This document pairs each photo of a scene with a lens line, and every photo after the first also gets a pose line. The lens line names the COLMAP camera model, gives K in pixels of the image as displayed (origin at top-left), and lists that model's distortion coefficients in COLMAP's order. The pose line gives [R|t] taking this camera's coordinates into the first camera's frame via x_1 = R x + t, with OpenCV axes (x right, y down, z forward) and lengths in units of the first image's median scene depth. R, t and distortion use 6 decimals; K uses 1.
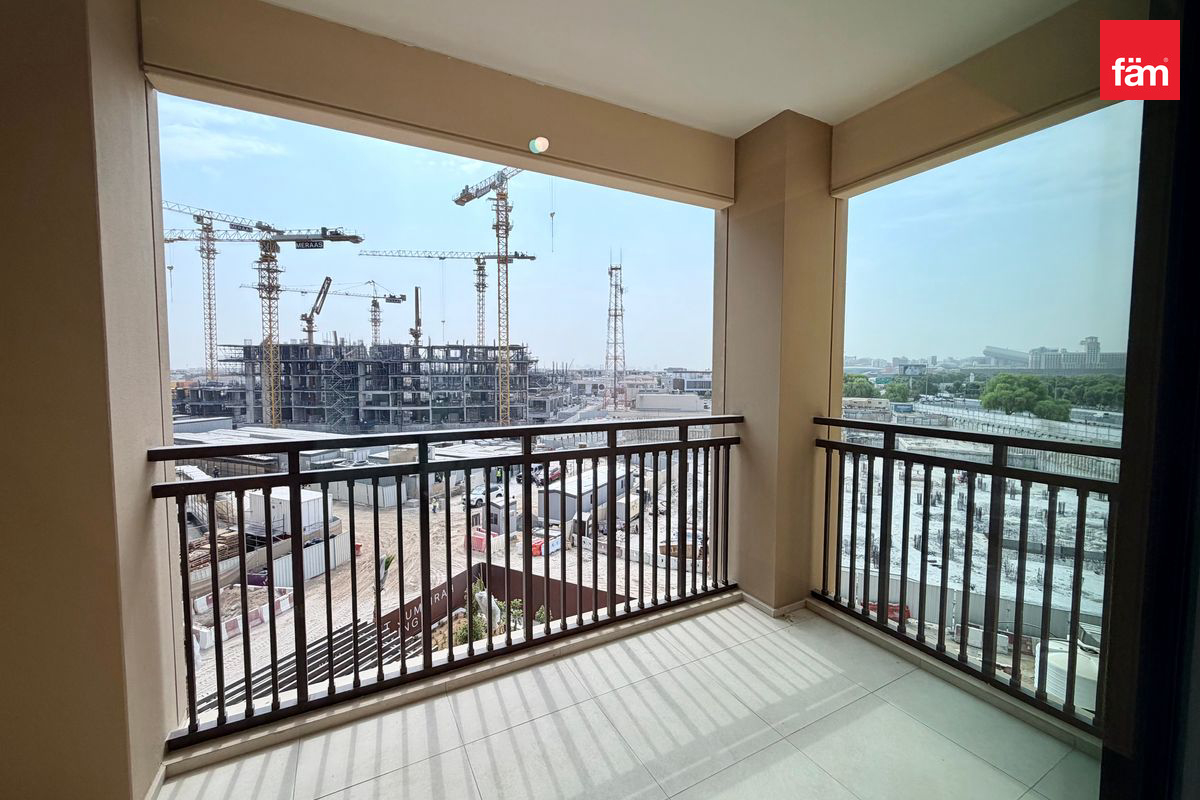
lens RADIAL K [[478.9, 0, 597.4], [0, 478.9, 398.1], [0, 0, 1]] dist [0.000481, -0.000237]
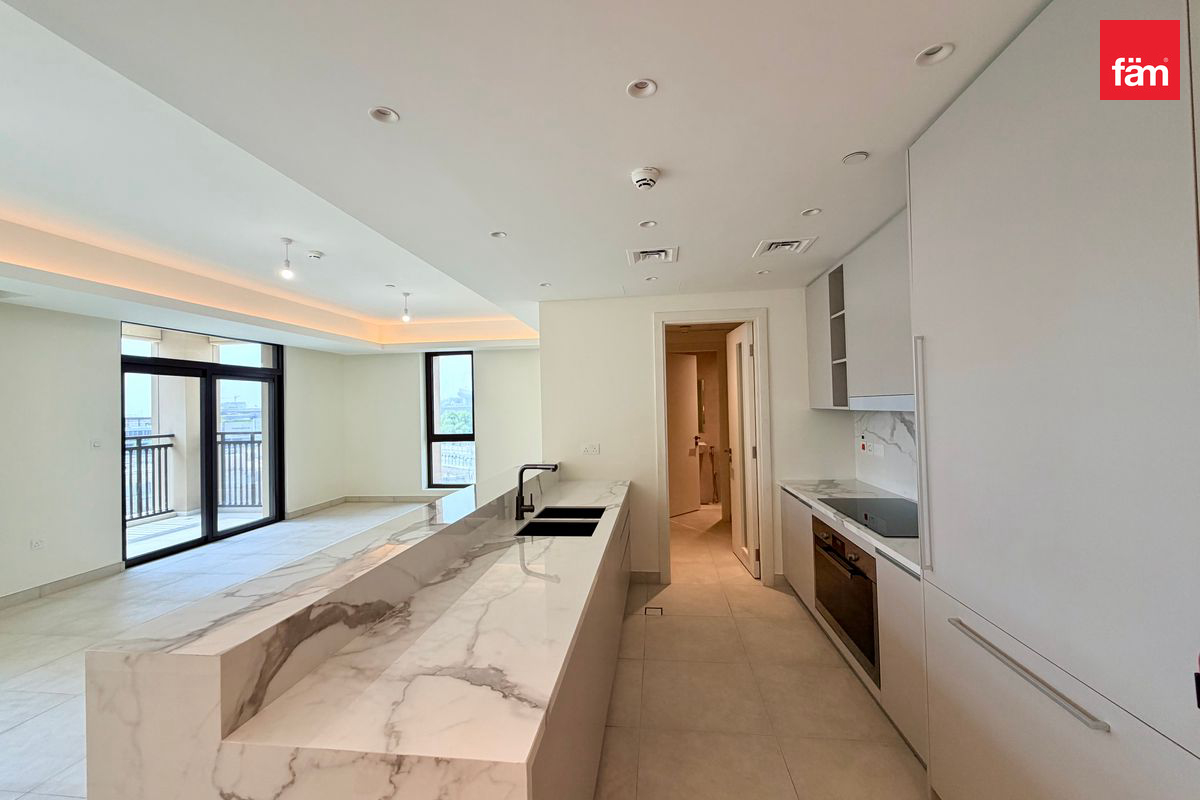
lens RADIAL K [[478.9, 0, 597.4], [0, 478.9, 398.1], [0, 0, 1]] dist [0.000481, -0.000237]
pose [[0.508515, 0.000714, 0.861053, -0.568688], [0.074910, 0.996171, -0.045066, 0.117099], [-0.857788, 0.087418, 0.506515, -1.693816]]
